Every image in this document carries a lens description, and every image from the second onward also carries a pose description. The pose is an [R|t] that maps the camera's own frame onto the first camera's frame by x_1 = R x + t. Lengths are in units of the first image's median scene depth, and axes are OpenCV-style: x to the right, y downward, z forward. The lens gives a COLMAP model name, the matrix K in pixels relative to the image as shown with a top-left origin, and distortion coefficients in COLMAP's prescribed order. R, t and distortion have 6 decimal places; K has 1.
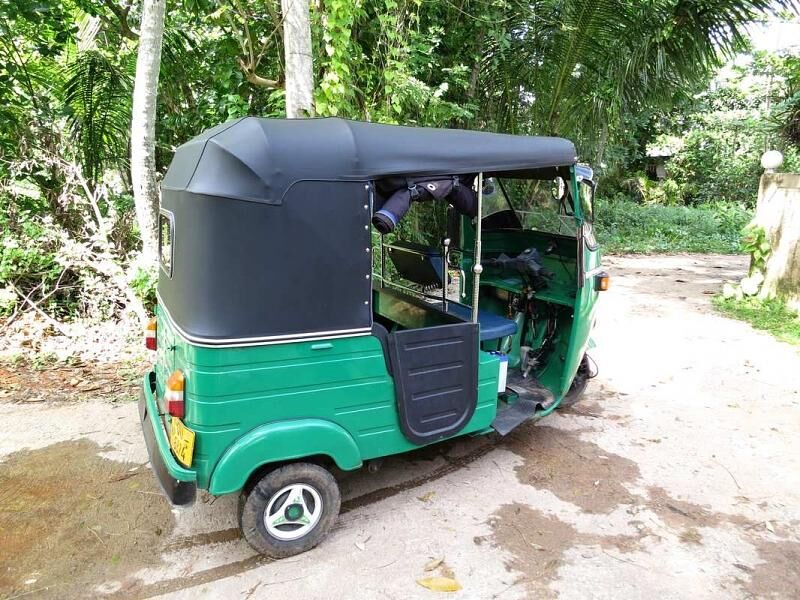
lens RADIAL K [[578.9, 0, 399.8], [0, 578.9, 297.8], [0, 0, 1]] dist [-0.046976, 0.009685]
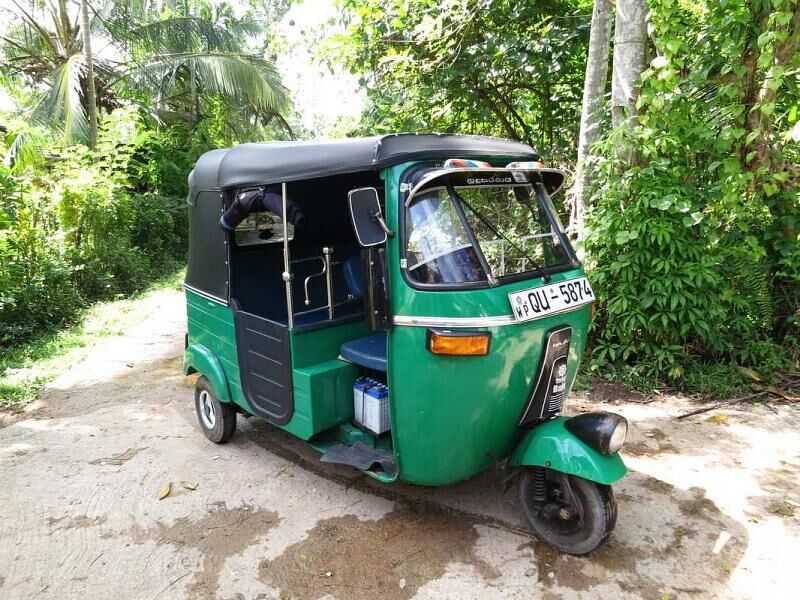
lens RADIAL K [[578.9, 0, 399.7], [0, 578.9, 300.1], [0, 0, 1]] dist [-0.046976, 0.009685]
pose [[0.229750, 0.185990, -0.955313, 1.160517], [-0.189984, 0.971258, 0.143404, -0.192386], [0.954527, 0.148547, 0.258482, 0.923992]]
